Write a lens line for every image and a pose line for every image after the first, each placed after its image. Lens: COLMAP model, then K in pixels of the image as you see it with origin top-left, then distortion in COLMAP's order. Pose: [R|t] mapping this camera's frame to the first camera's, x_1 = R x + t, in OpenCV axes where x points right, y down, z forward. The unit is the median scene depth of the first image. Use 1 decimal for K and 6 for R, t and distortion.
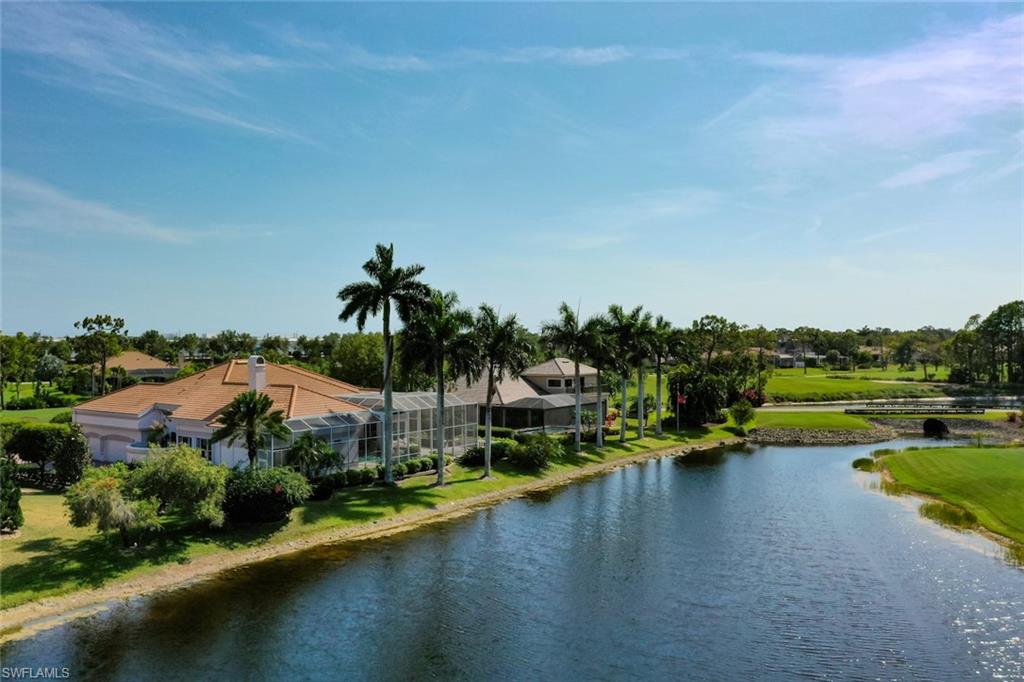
lens RADIAL K [[854.8, 0, 512.0], [0, 854.8, 341.0], [0, 0, 1]] dist [-0.014257, -0.002877]
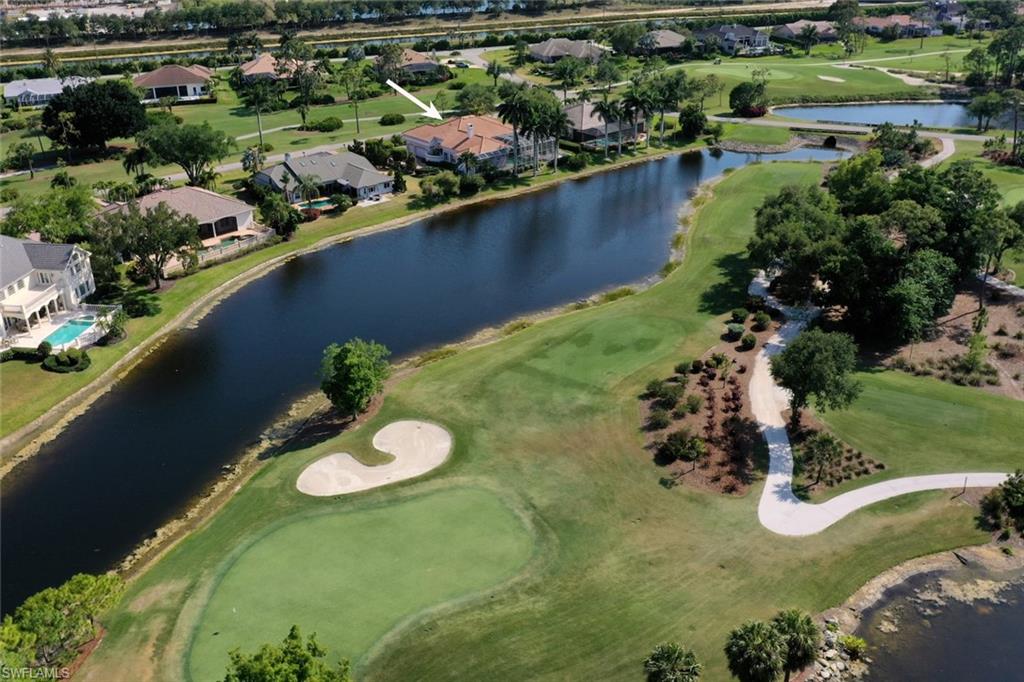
lens RADIAL K [[854.8, 0, 512.0], [0, 854.8, 341.0], [0, 0, 1]] dist [-0.014257, -0.002877]
pose [[0.975186, 0.061026, -0.212809, 0.451852], [0.027783, 0.919923, 0.391112, -0.405675], [0.219636, -0.387320, 0.895401, -1.598000]]
